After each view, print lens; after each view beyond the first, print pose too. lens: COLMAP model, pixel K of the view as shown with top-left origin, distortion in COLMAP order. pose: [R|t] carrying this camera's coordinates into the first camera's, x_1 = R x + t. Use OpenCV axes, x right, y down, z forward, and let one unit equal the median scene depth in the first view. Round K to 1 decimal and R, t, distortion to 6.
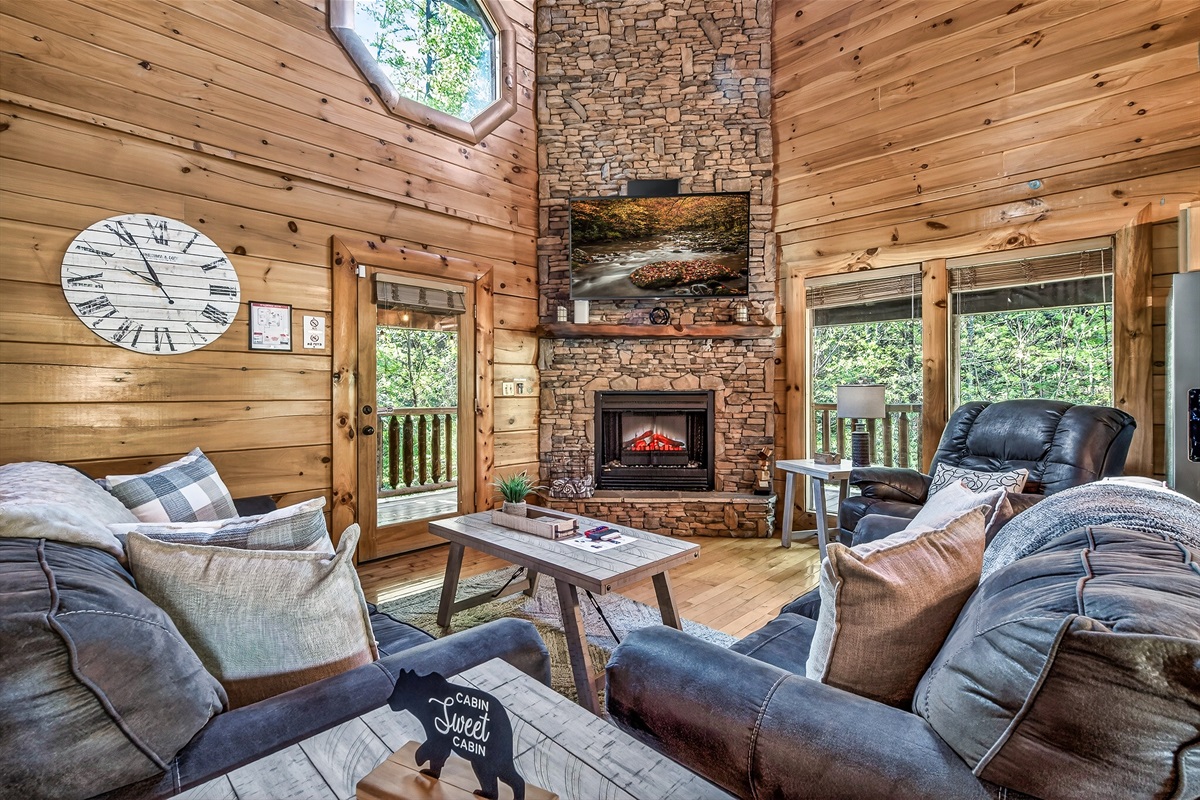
lens RADIAL K [[549.4, 0, 598.6], [0, 549.4, 391.4], [0, 0, 1]] dist [0.000674, -0.000061]
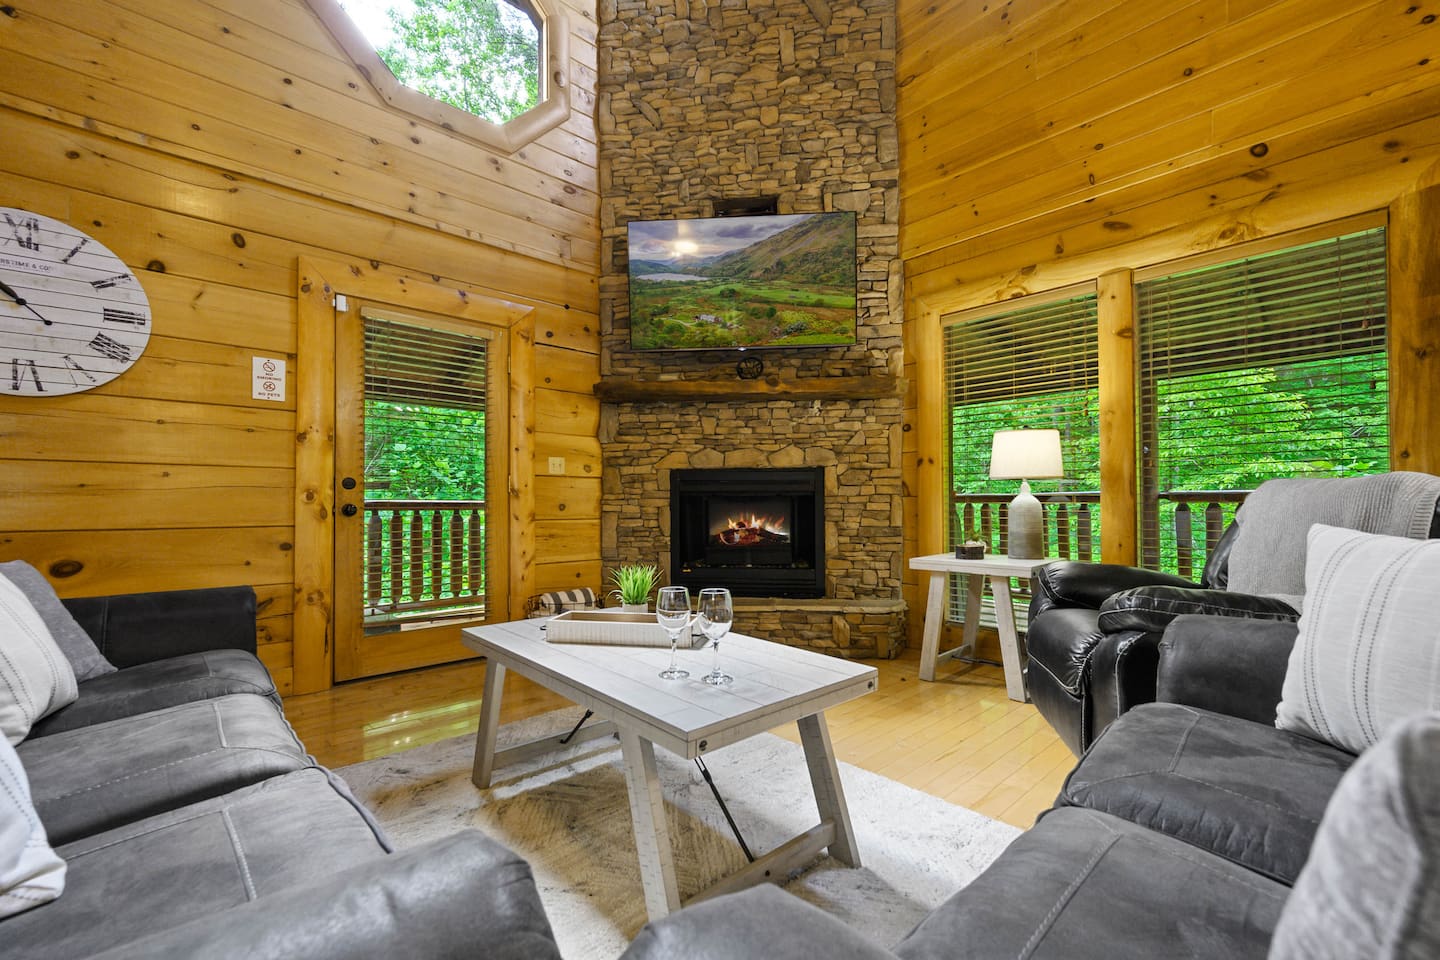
lens RADIAL K [[596.3, 0, 720.4], [0, 596.3, 496.3], [0, 0, 1]] dist [-0.002348, 0.000177]
pose [[0.997916, -0.003150, -0.064447, 0.121187], [0.002284, 0.999906, -0.013506, 0.050716], [0.064483, 0.013331, 0.997830, 0.160227]]
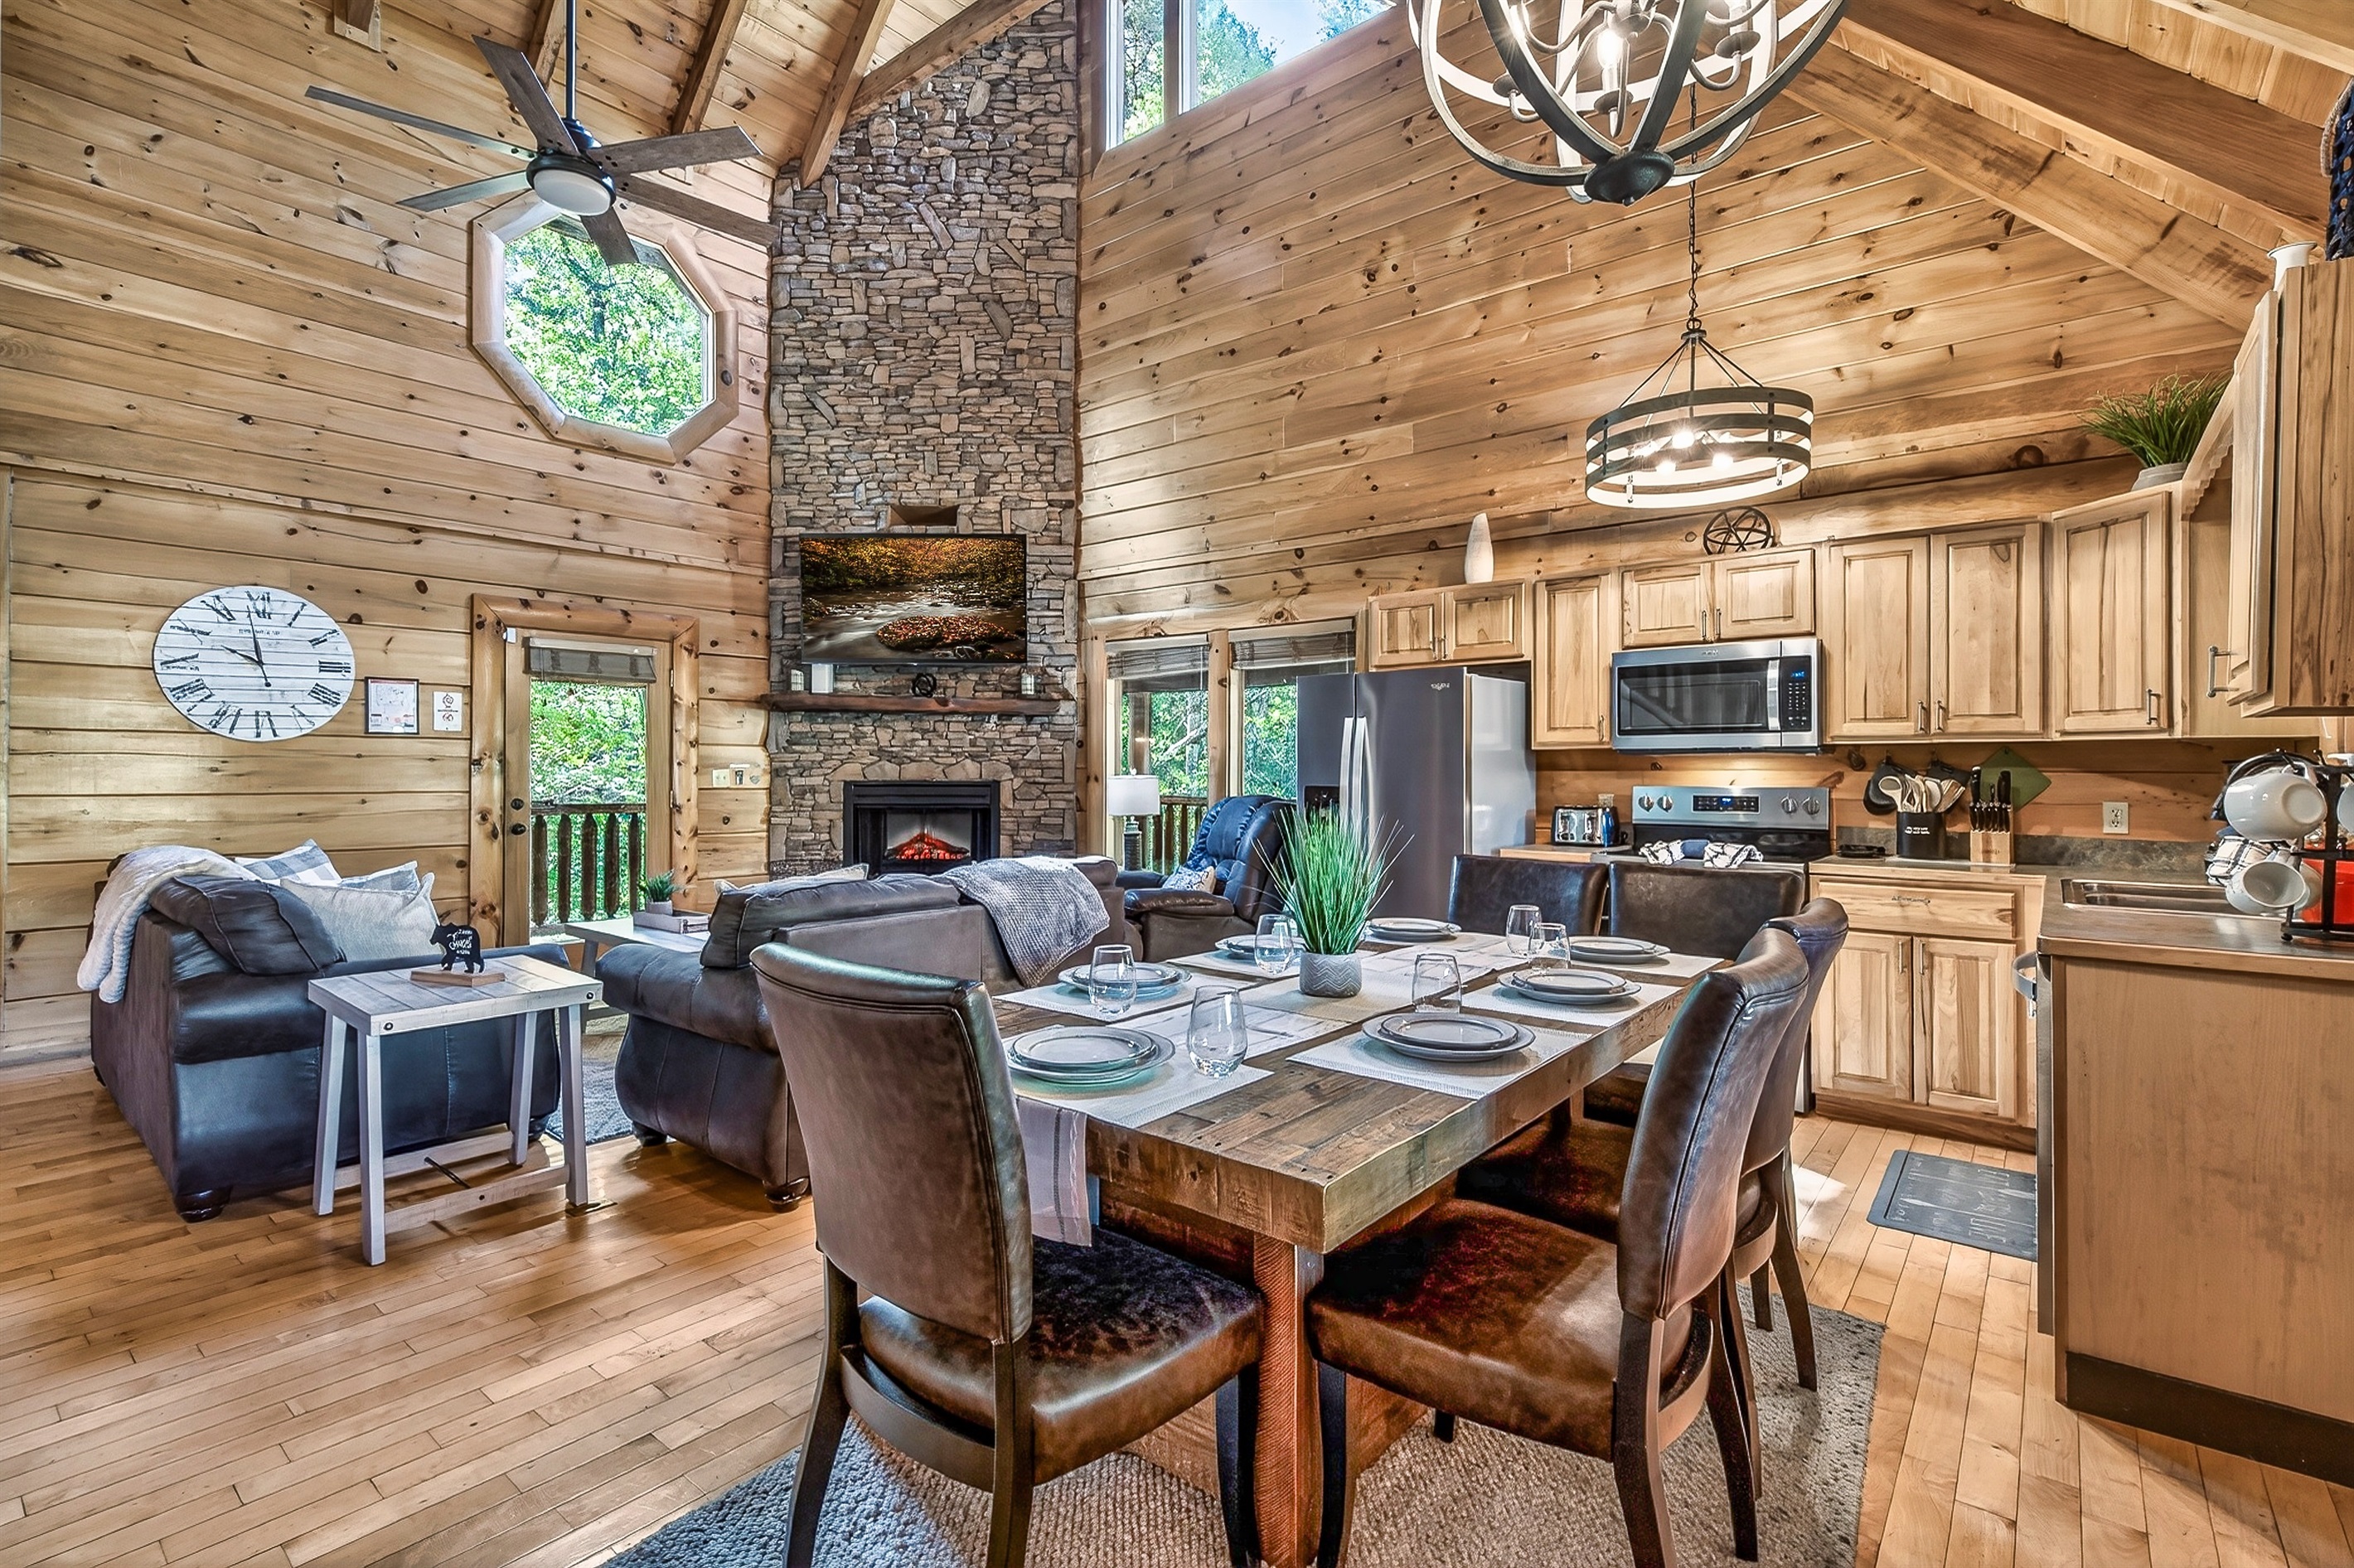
lens RADIAL K [[1077.7, 0, 1174.2], [0, 1077.7, 767.2], [0, 0, 1]] dist [0.000674, -0.000061]
pose [[0.997182, 0.006226, 0.074764, 0.345552], [-0.005830, 0.999968, -0.005515, -0.014496], [-0.074796, 0.005064, 0.997186, -0.536462]]
